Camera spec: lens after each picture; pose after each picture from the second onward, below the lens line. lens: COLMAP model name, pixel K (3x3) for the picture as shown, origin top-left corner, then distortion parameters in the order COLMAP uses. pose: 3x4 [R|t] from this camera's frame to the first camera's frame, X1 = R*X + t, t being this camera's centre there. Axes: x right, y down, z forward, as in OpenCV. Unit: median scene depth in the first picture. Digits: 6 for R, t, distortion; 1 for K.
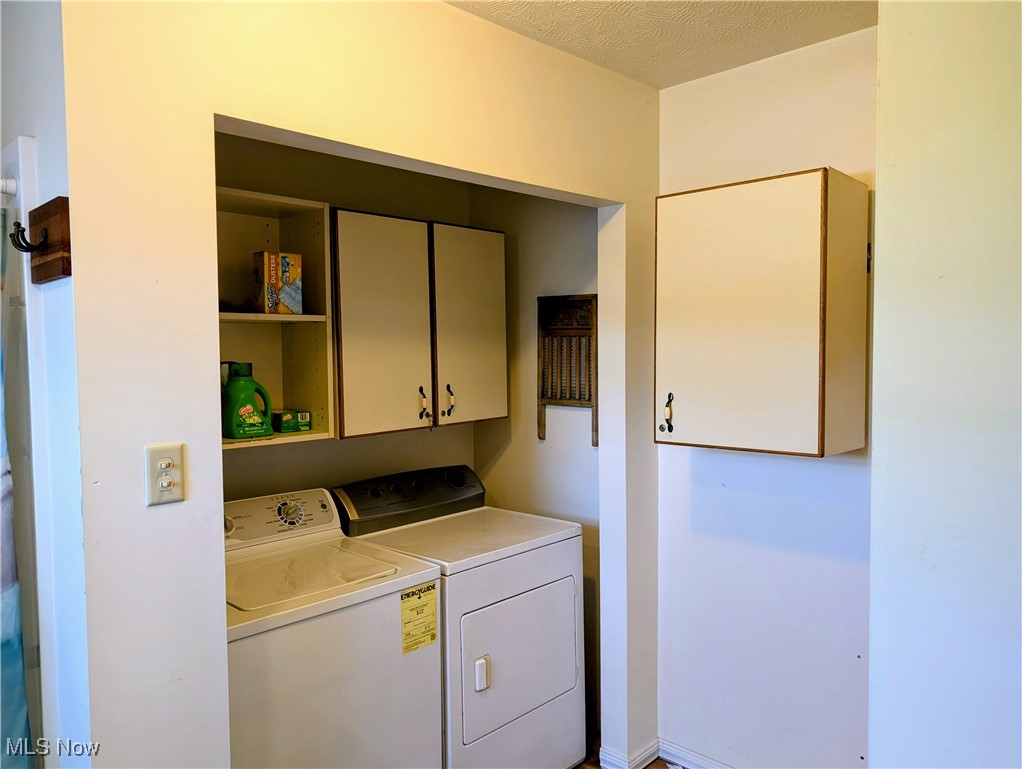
lens RADIAL K [[741.5, 0, 523.1], [0, 741.5, 383.5], [0, 0, 1]] dist [0.004307, -0.023407]
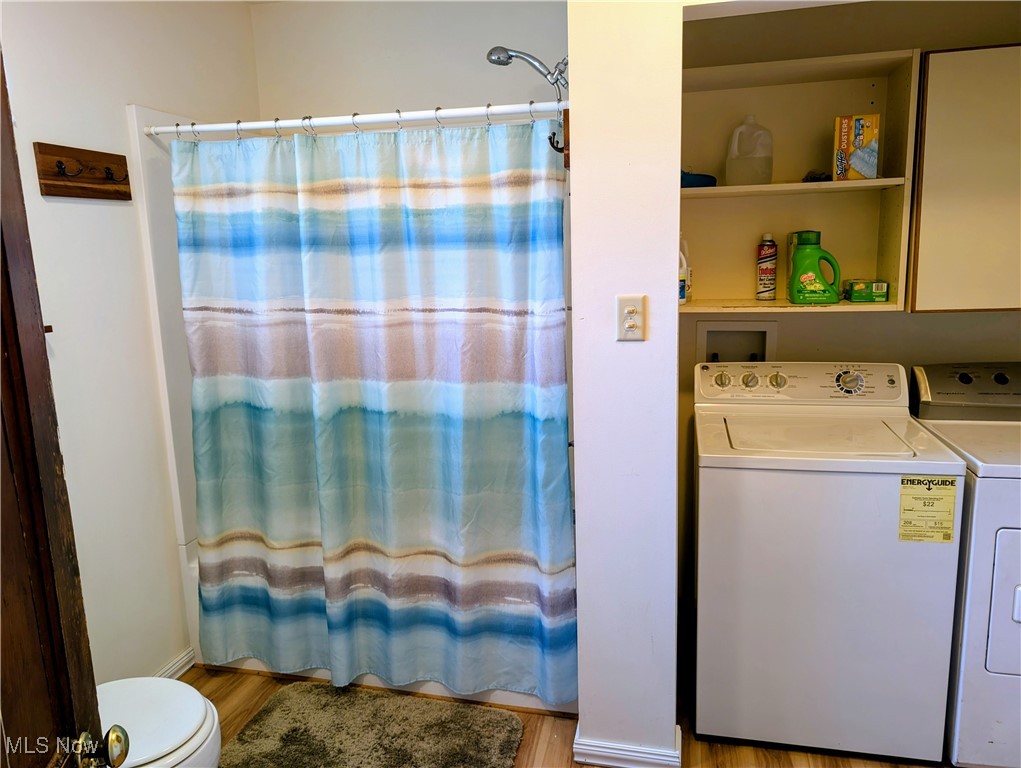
lens RADIAL K [[740.8, 0, 522.6], [0, 740.8, 383.0], [0, 0, 1]] dist [0.004307, -0.023407]
pose [[0.500000, 0.148558, -0.853189, 0.336960], [-0.009526, 0.986061, 0.166111, 0.012882], [0.865973, -0.074928, 0.494445, 0.116784]]
